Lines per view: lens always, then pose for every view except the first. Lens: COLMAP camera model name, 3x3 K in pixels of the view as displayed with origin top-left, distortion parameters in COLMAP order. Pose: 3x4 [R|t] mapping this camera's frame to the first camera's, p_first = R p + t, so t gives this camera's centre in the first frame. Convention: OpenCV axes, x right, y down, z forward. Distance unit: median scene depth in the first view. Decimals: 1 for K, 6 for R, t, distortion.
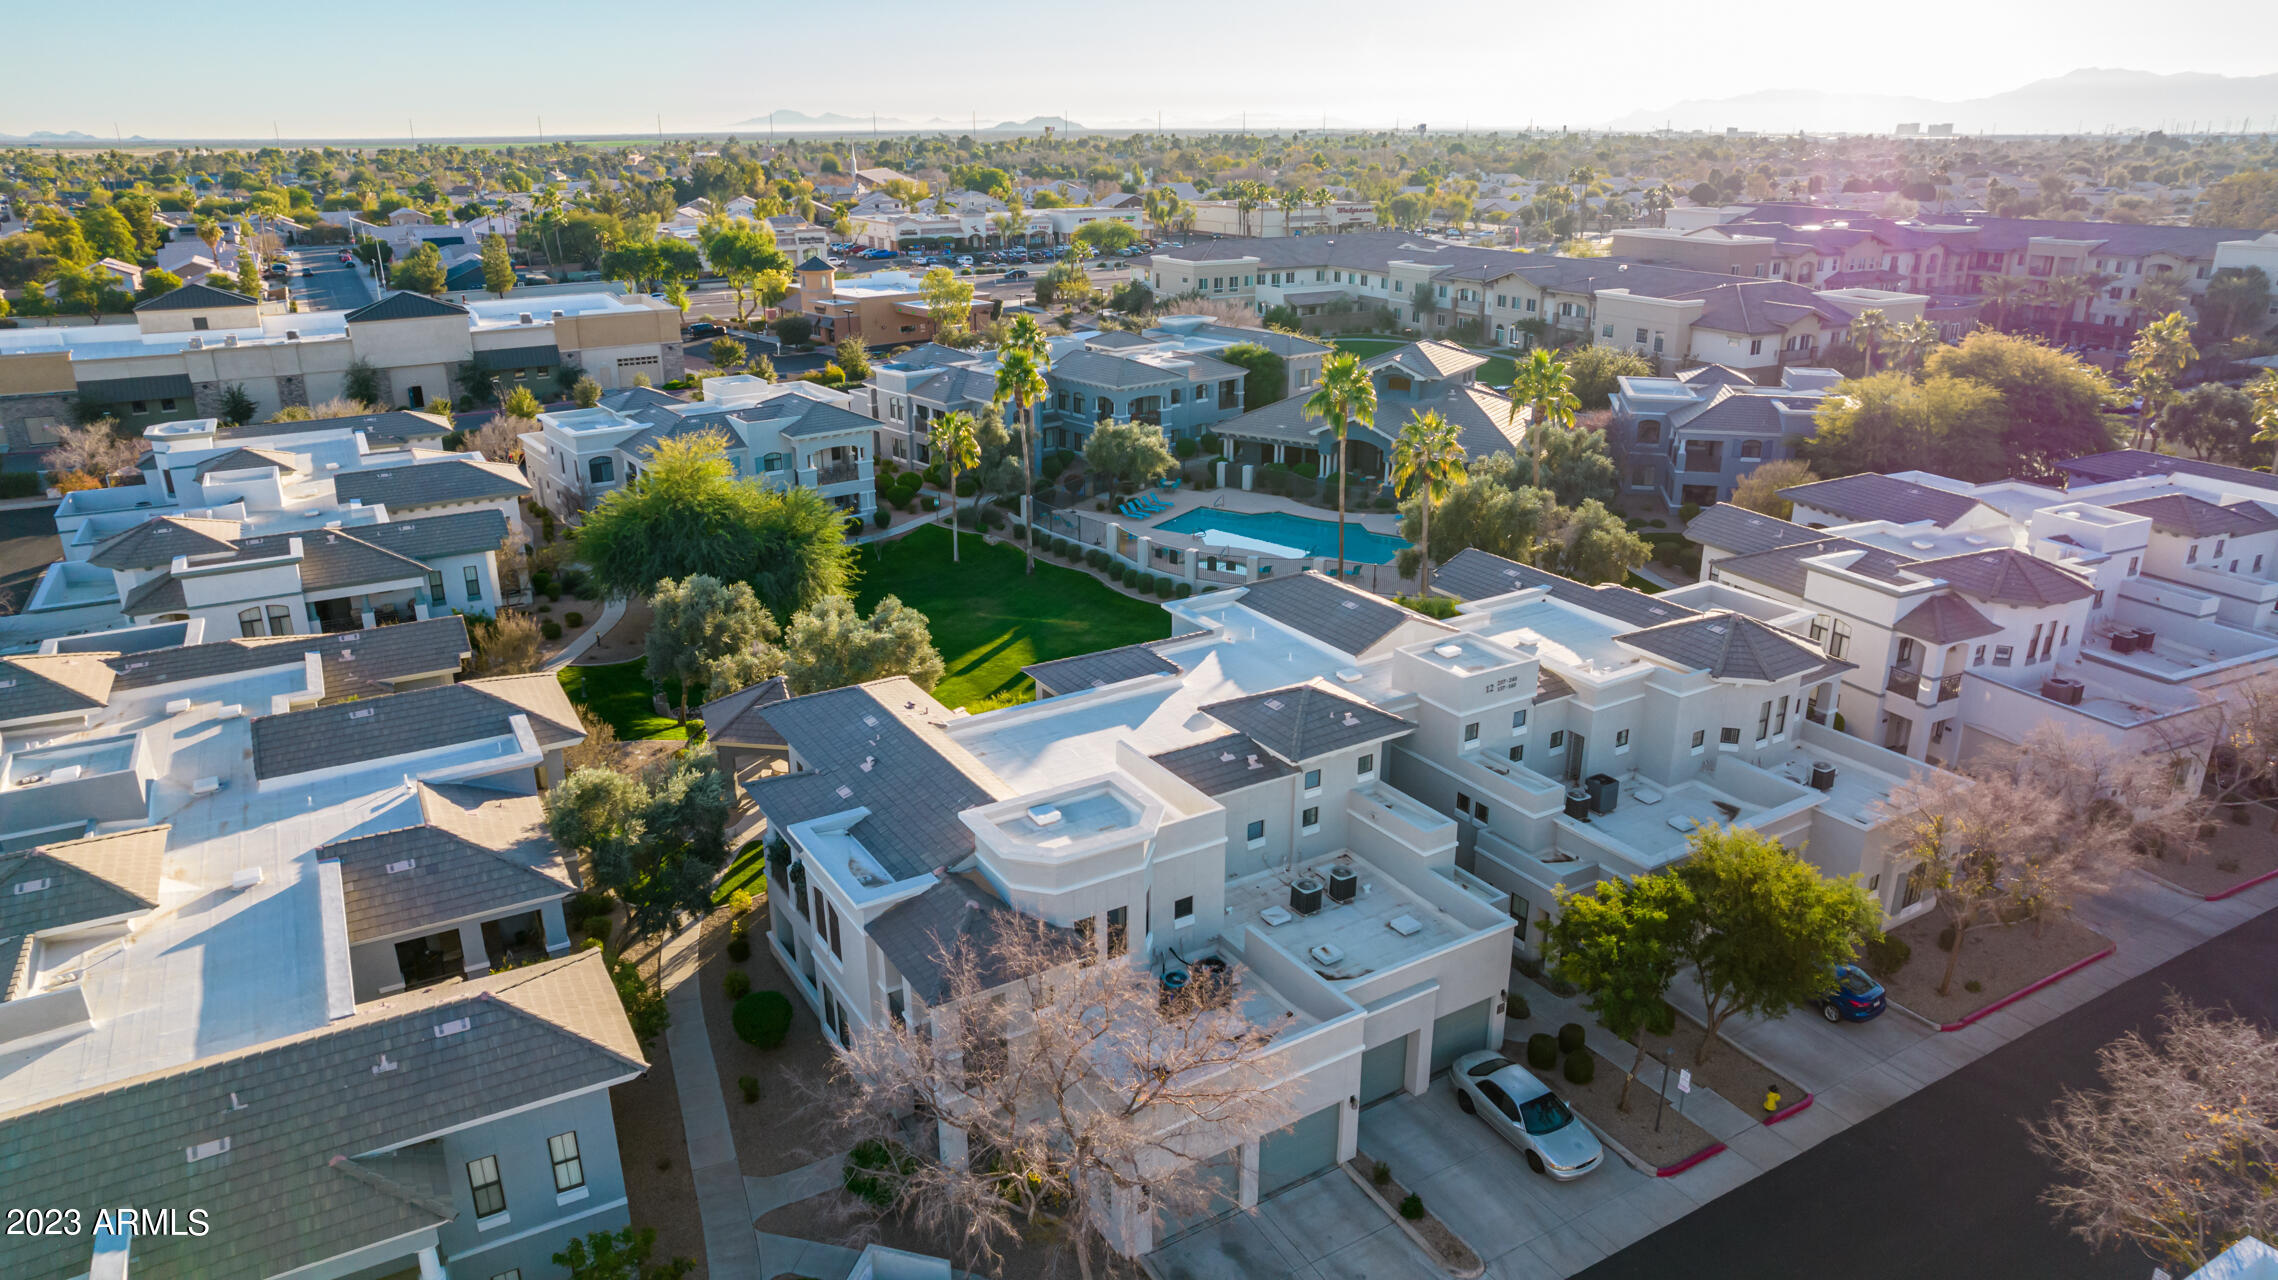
lens RADIAL K [[1459.5, 0, 1132.6], [0, 1459.5, 642.9], [0, 0, 1]] dist [-0.073276, 0.061467]
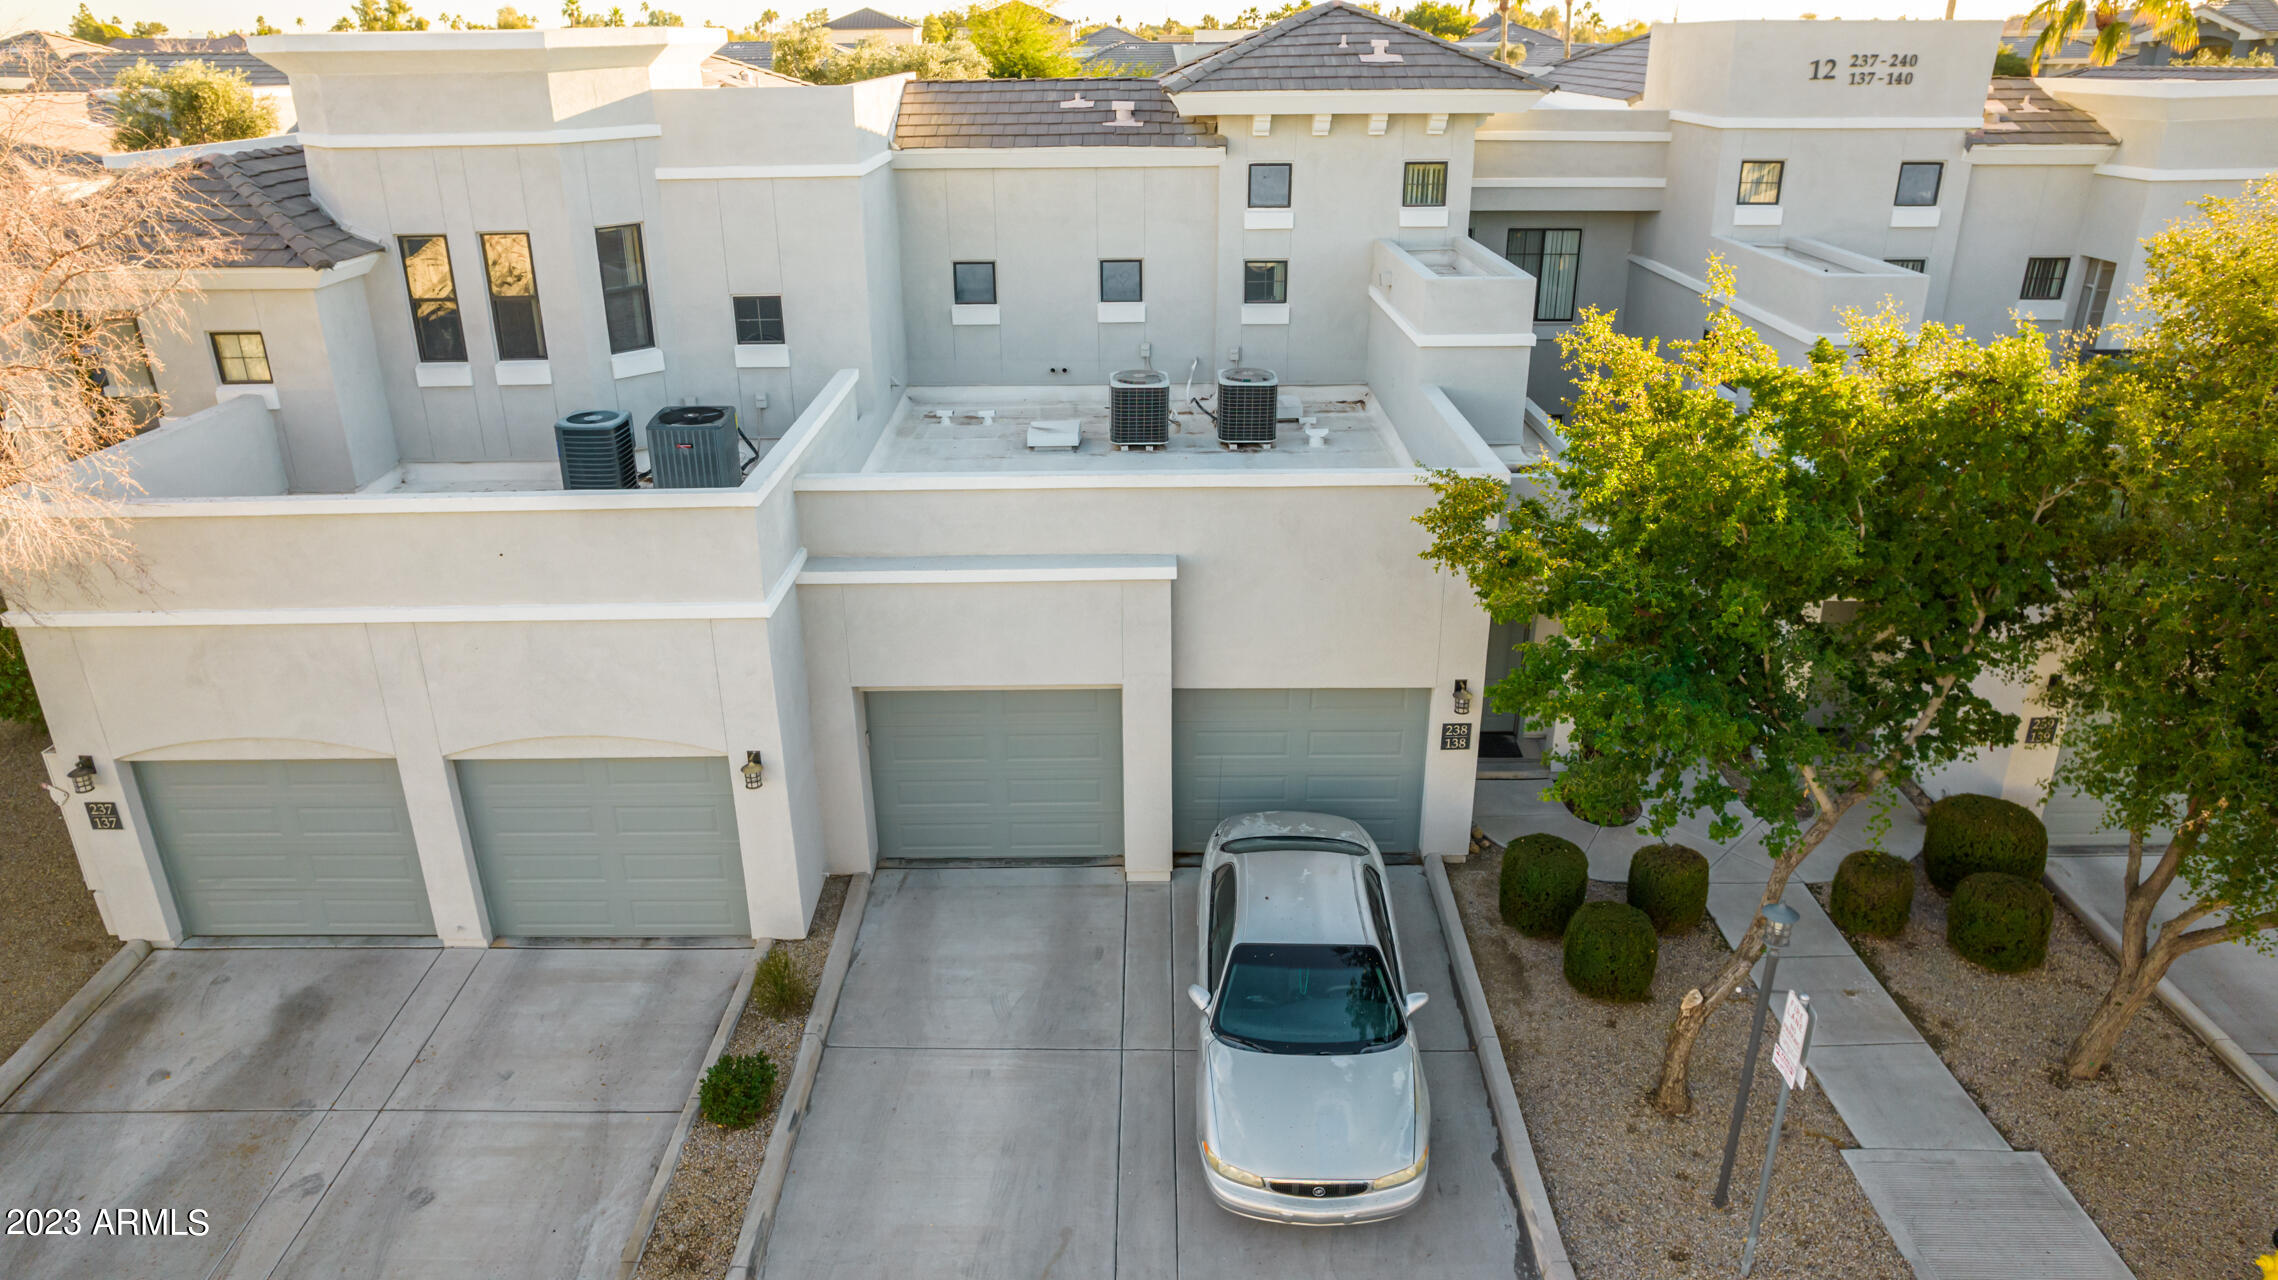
lens RADIAL K [[1459.5, 0, 1132.6], [0, 1459.5, 642.9], [0, 0, 1]] dist [-0.073276, 0.061467]
pose [[0.853374, 0.200840, -0.481058, 0.108971], [-0.172783, 0.979614, 0.102478, 0.063832], [0.491833, -0.004333, 0.870679, 0.200584]]
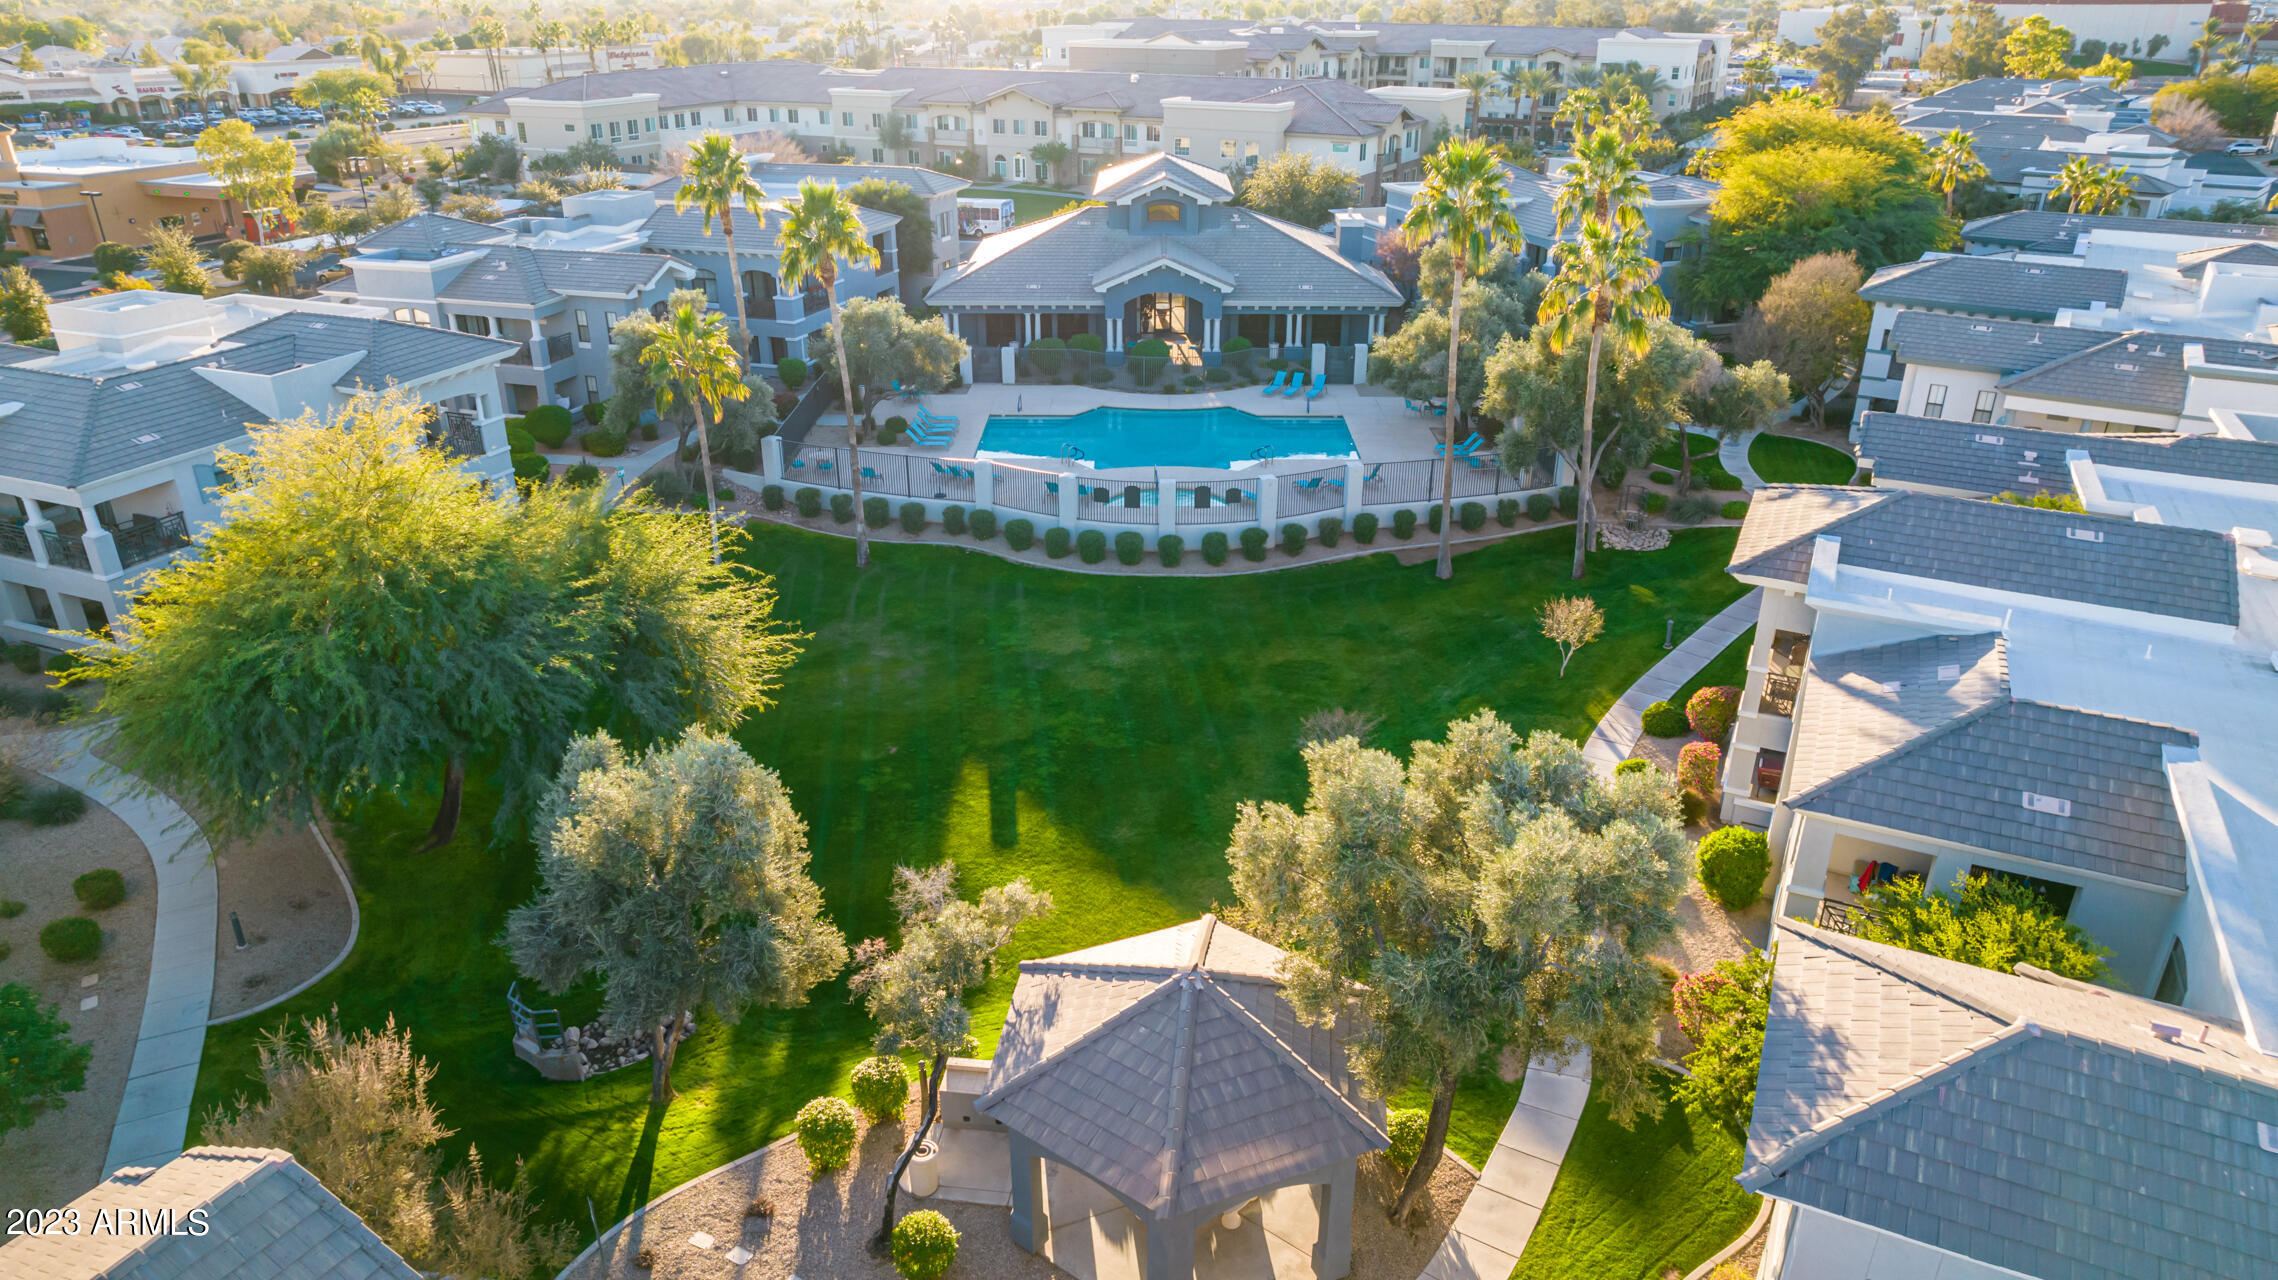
lens RADIAL K [[1459.5, 0, 1132.6], [0, 1459.5, 642.9], [0, 0, 1]] dist [-0.073276, 0.061467]
pose [[0.849503, -0.215433, 0.481594, -0.185141], [0.173858, 0.976154, 0.129990, -0.050730], [-0.498114, -0.026698, 0.866701, 0.290172]]
